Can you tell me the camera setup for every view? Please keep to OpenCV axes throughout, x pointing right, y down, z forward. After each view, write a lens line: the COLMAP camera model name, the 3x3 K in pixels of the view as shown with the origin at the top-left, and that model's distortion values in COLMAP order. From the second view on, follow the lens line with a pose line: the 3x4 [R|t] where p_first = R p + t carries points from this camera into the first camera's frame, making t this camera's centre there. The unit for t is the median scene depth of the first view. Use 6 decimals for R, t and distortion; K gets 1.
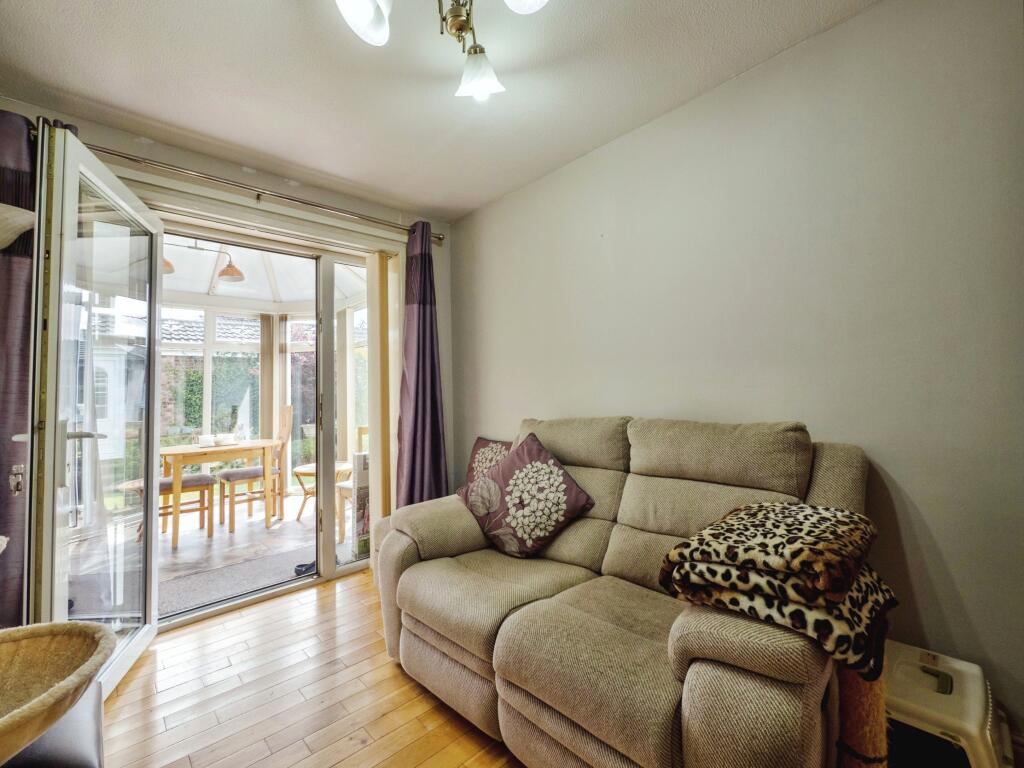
lens RADIAL K [[443.9, 0, 514.9], [0, 443.9, 366.5], [0, 0, 1]] dist [-0.002173, 0.000052]
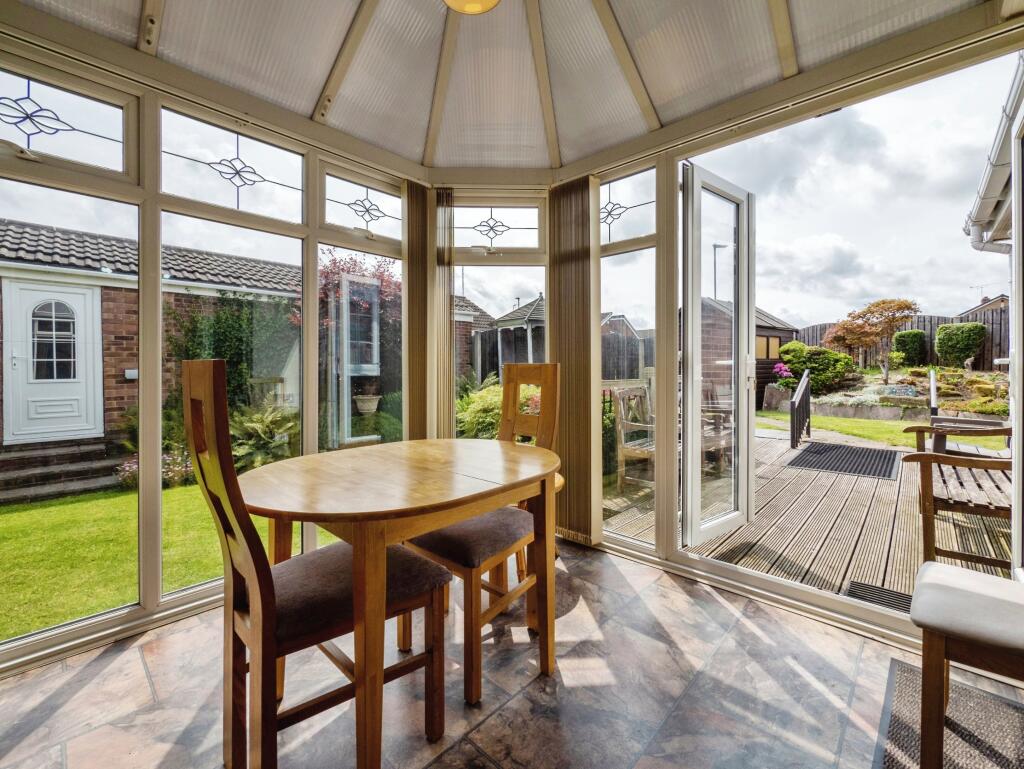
lens RADIAL K [[437.6, 0, 513.5], [0, 437.6, 378.0], [0, 0, 1]] dist [-0.000854, 0.000340]
pose [[0.998060, 0.032162, 0.053302, -0.481462], [-0.036593, 0.995763, 0.084358, 0.057161], [-0.050363, -0.086145, 0.995009, 0.493454]]
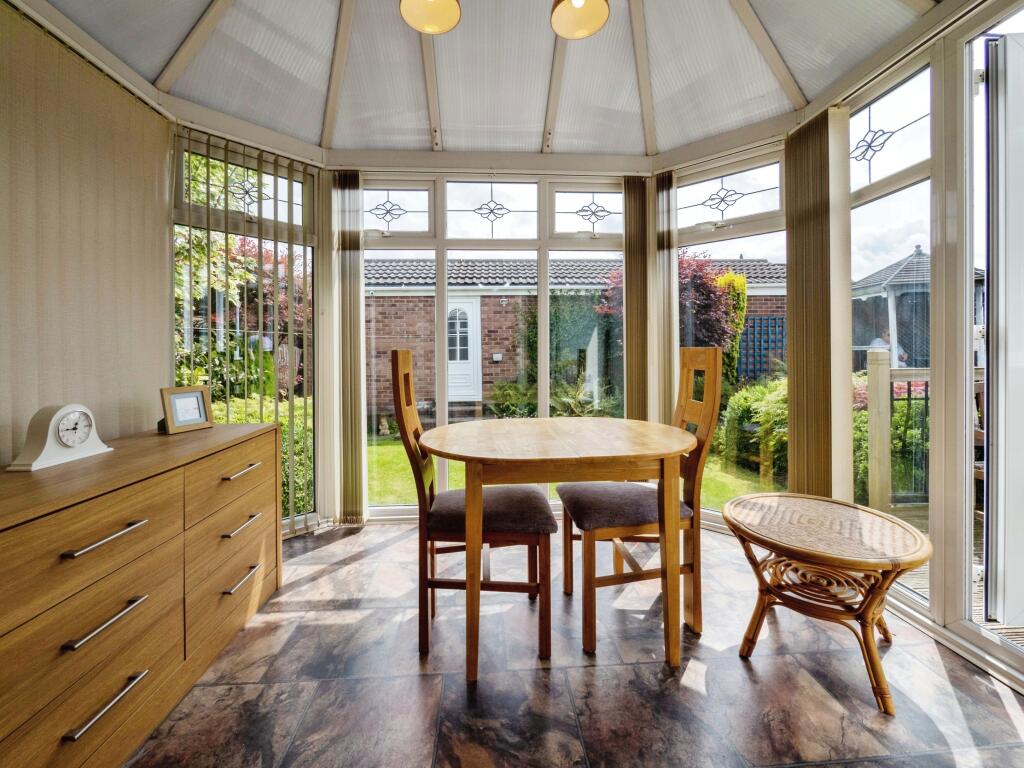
lens RADIAL K [[443.9, 0, 514.9], [0, 443.9, 366.5], [0, 0, 1]] dist [-0.002173, 0.000052]
pose [[0.766790, 0.047837, -0.640113, -0.328794], [0.023193, 0.994503, 0.102105, 0.050569], [0.641479, -0.093139, 0.761465, 0.497206]]
